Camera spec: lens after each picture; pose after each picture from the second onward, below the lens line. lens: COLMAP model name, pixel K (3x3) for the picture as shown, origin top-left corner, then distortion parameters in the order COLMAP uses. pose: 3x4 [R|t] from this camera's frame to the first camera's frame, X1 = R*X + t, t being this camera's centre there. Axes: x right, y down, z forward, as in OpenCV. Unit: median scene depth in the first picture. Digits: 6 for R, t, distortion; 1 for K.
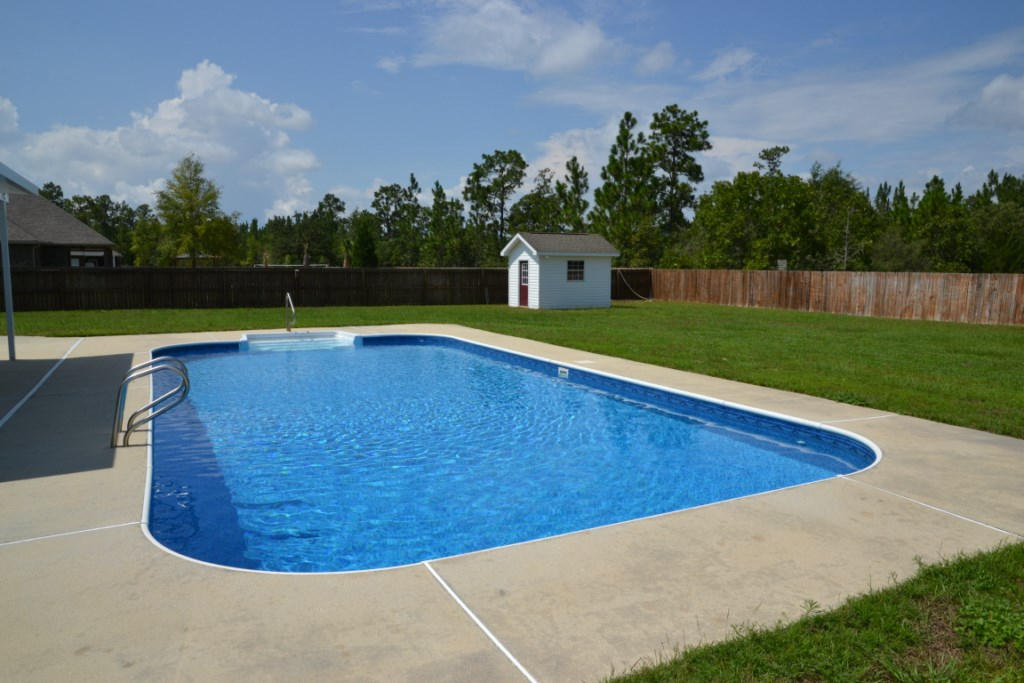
lens RADIAL K [[718.8, 0, 515.3], [0, 718.8, 342.2], [0, 0, 1]] dist [-0.116470, 0.084988]
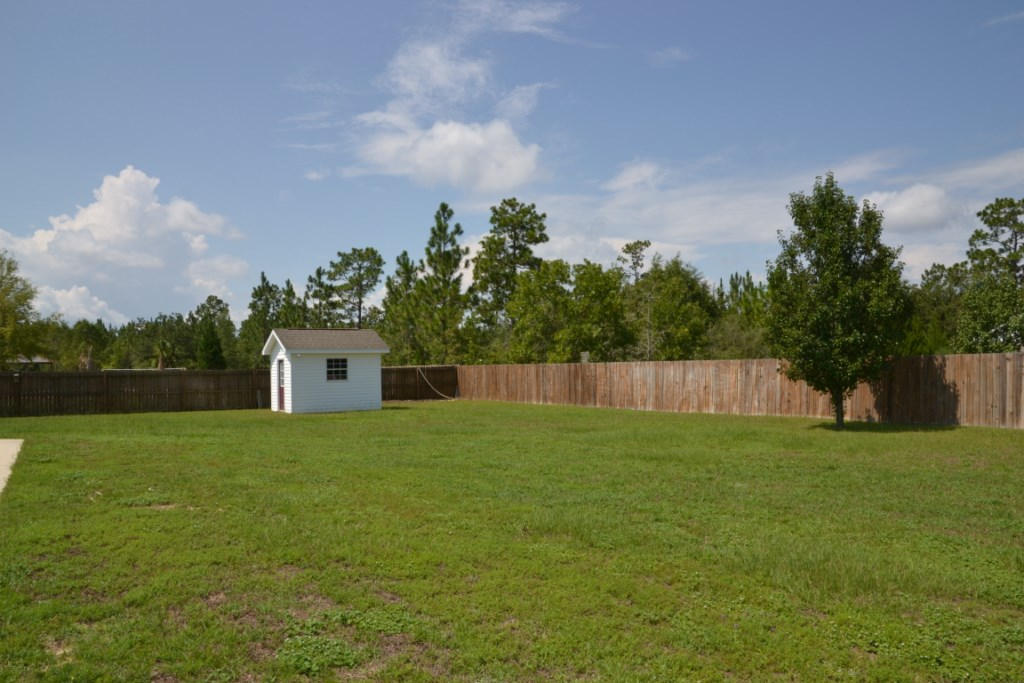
lens RADIAL K [[718.8, 0, 515.3], [0, 718.8, 342.2], [0, 0, 1]] dist [-0.116470, 0.084988]
pose [[0.992749, -0.019278, 0.118651, 0.166275], [0.035416, 0.990151, -0.135449, -0.004086], [-0.114871, 0.138669, 0.983654, 0.076120]]
